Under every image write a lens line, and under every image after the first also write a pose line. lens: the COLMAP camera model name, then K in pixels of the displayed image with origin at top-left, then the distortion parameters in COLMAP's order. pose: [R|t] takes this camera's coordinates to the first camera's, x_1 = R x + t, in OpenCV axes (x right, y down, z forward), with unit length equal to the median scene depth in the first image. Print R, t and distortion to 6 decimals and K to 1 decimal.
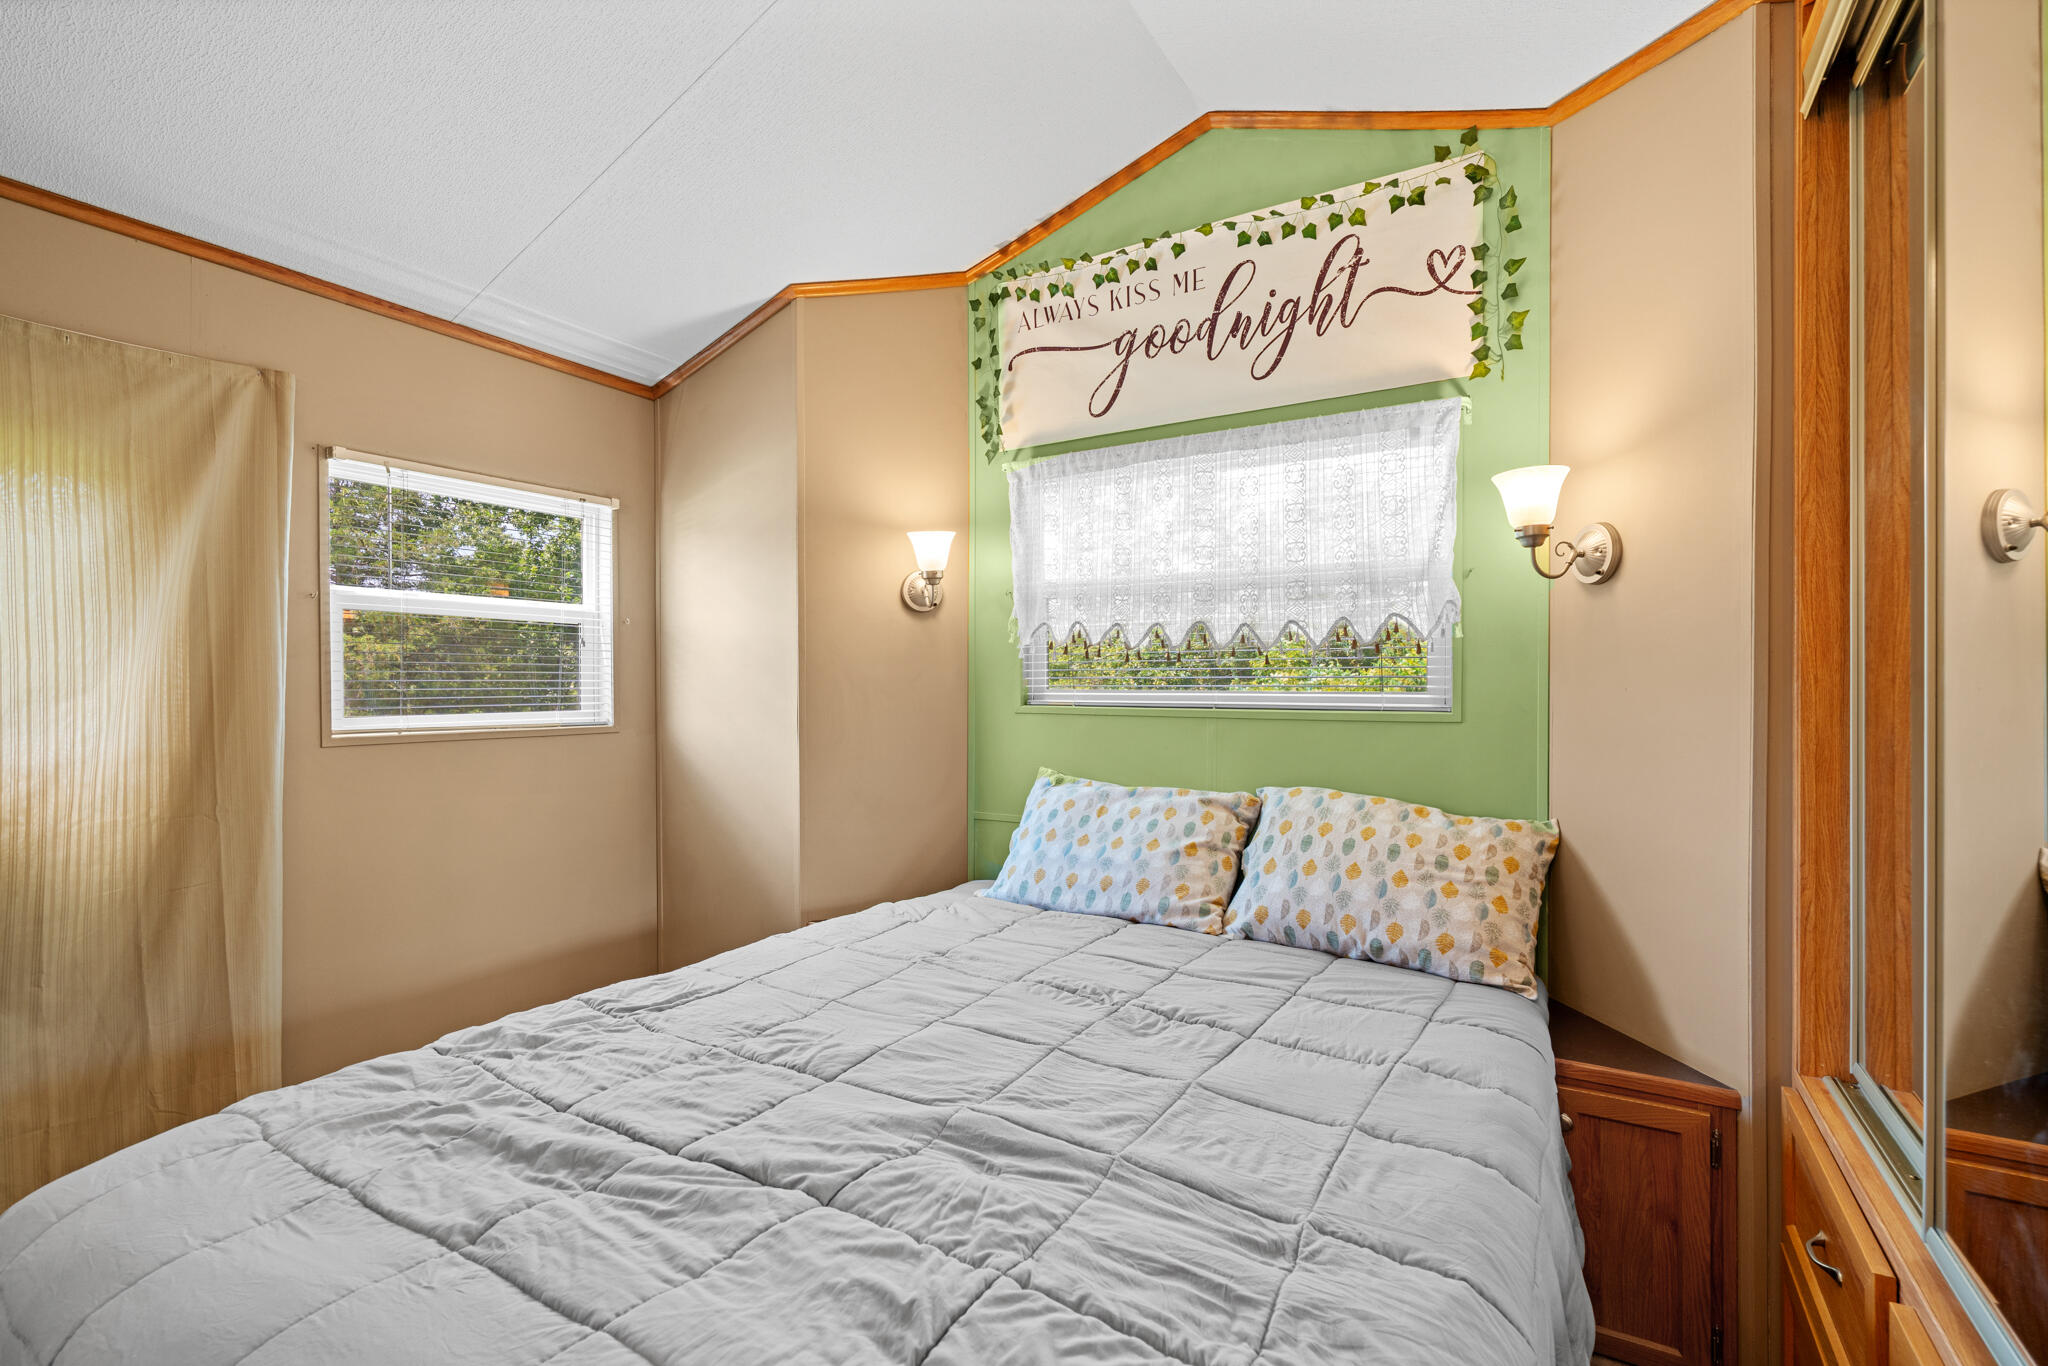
lens RADIAL K [[923.9, 0, 1020.1], [0, 923.9, 696.5], [0, 0, 1]] dist [-0.001026, -0.000169]
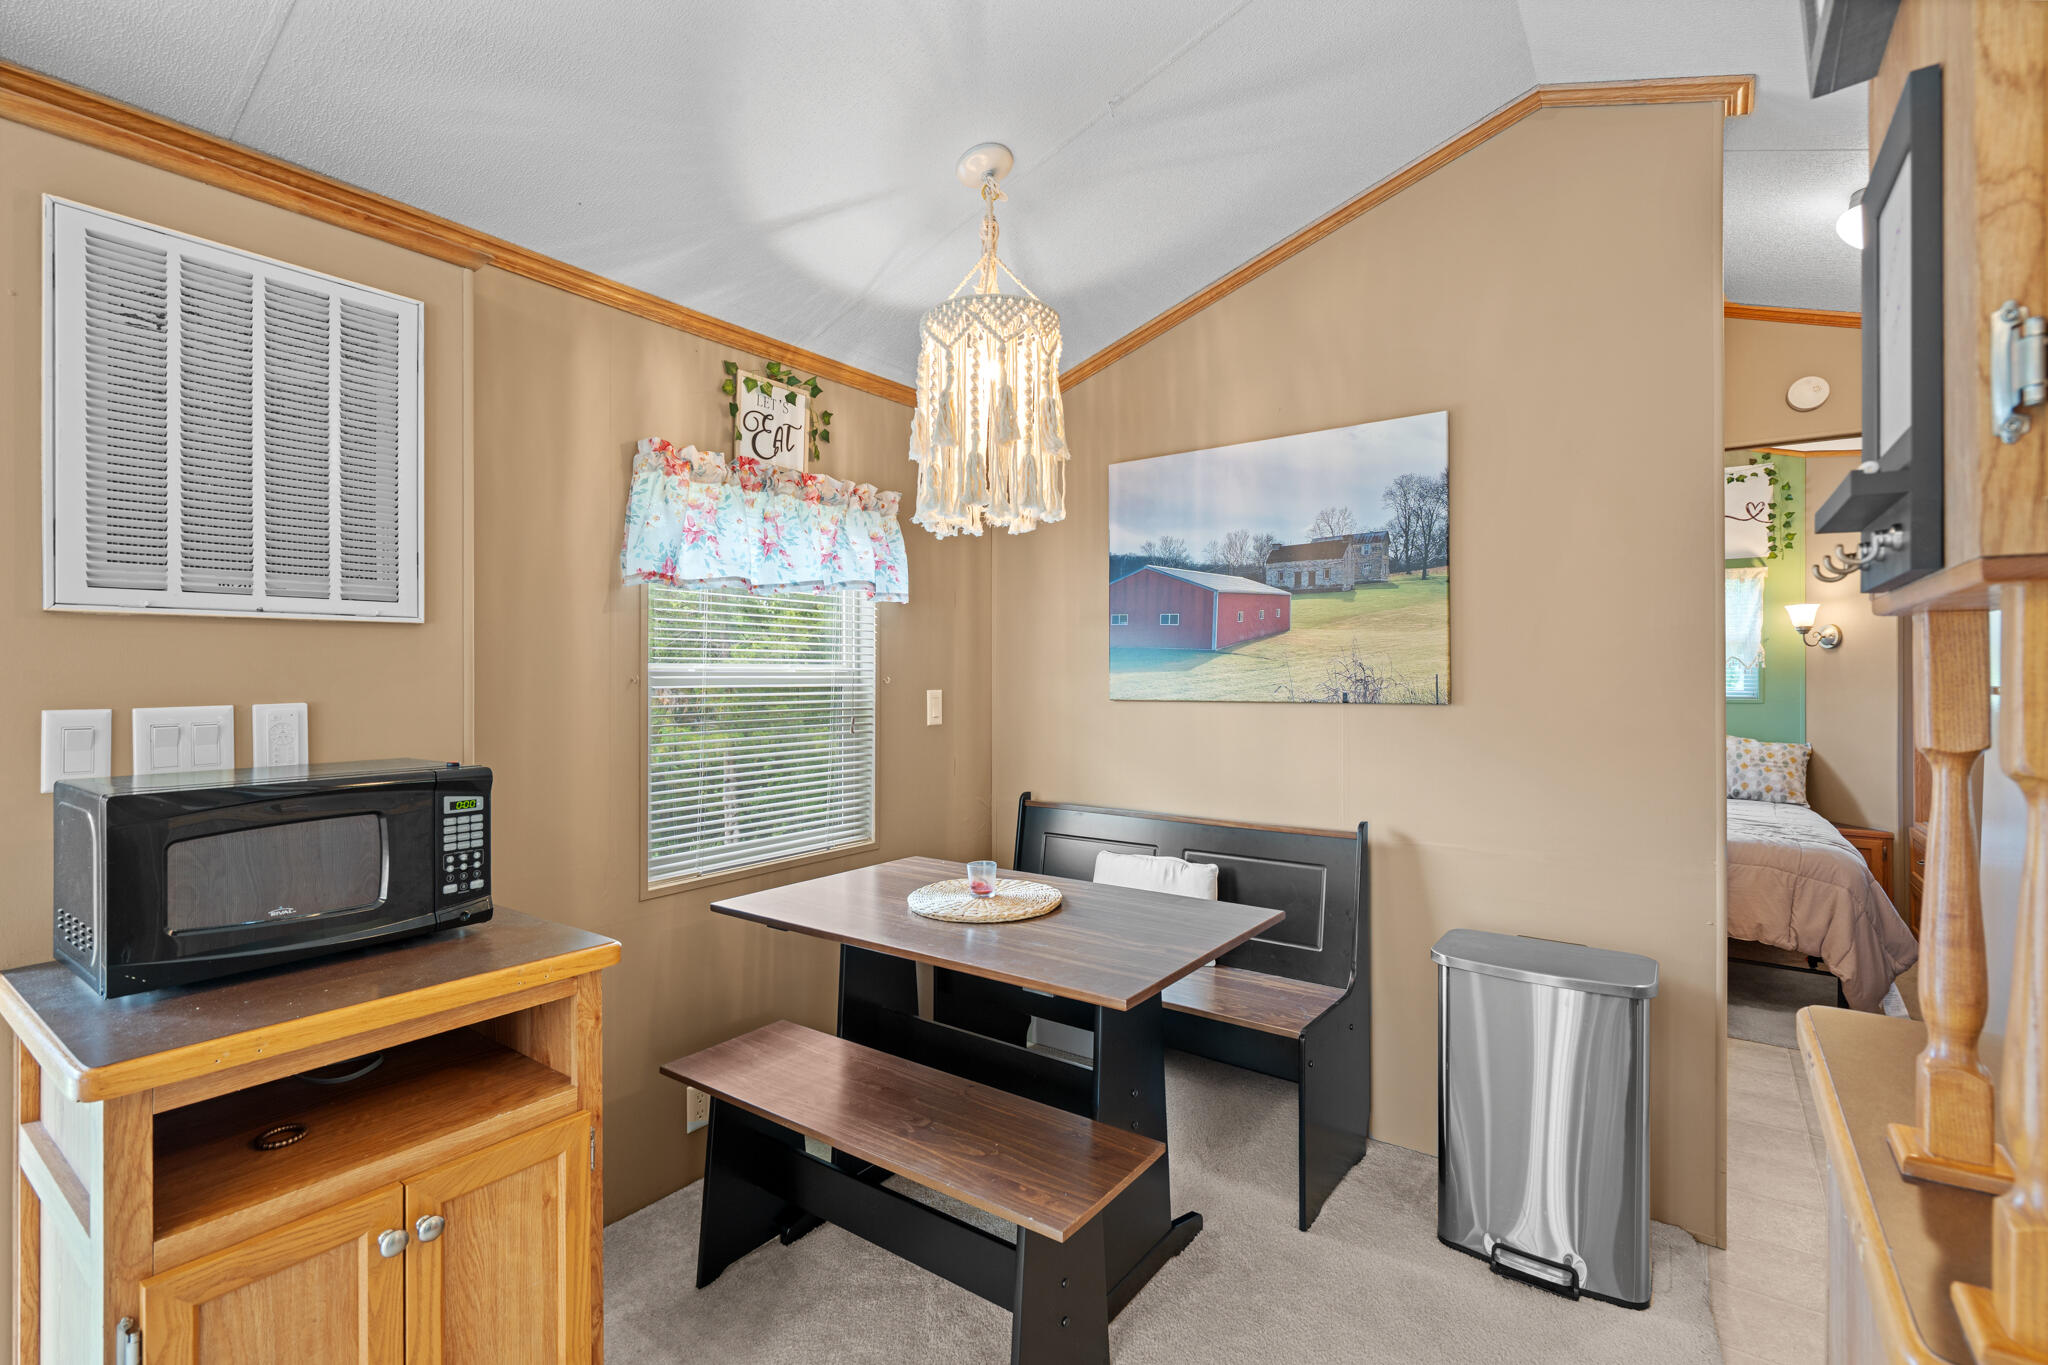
lens RADIAL K [[923.4, 0, 1022.3], [0, 923.4, 670.2], [0, 0, 1]] dist [0.002255, 0.000756]
pose [[0.996597, 0.000853, -0.082427, -1.266955], [-0.001570, 0.999961, -0.008643, -0.034074], [0.082417, 0.008743, 0.996560, -1.577103]]
